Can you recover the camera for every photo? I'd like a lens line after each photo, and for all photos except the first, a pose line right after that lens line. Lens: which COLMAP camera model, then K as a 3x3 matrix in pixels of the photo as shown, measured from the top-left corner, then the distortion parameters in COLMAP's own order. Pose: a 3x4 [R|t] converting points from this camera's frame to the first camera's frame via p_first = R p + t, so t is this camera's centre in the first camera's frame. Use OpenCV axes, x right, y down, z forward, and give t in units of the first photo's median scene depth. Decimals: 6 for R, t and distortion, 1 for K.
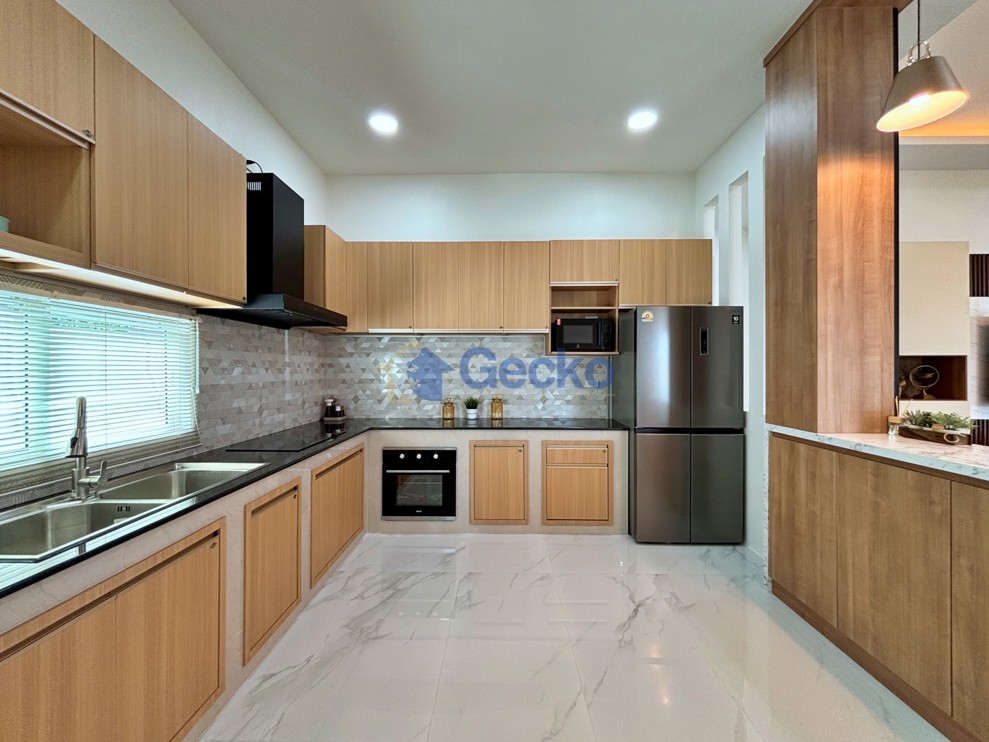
lens RADIAL K [[397.5, 0, 494.8], [0, 397.5, 369.4], [0, 0, 1]] dist [0.000127, 0.000039]
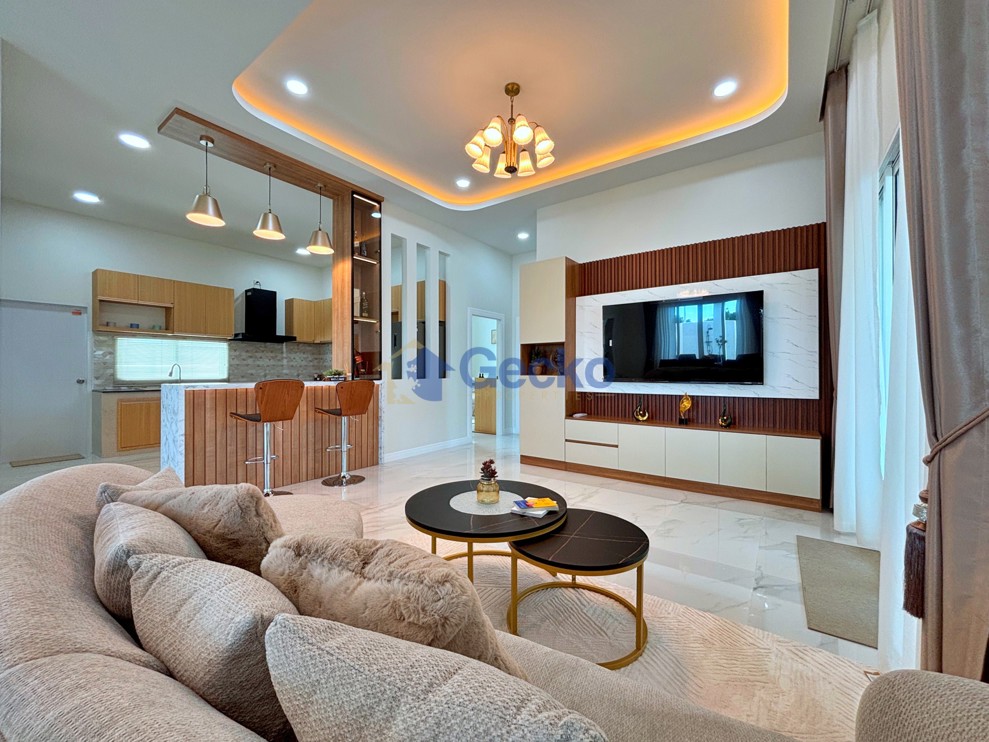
lens RADIAL K [[397.5, 0, 495.1], [0, 397.5, 368.2], [0, 0, 1]] dist [0.000127, 0.000039]
pose [[0.818589, -0.001728, -0.574377, 1.957479], [-0.001178, 0.999988, -0.004687, 0.062240], [0.574379, 0.004514, 0.818577, -0.238046]]
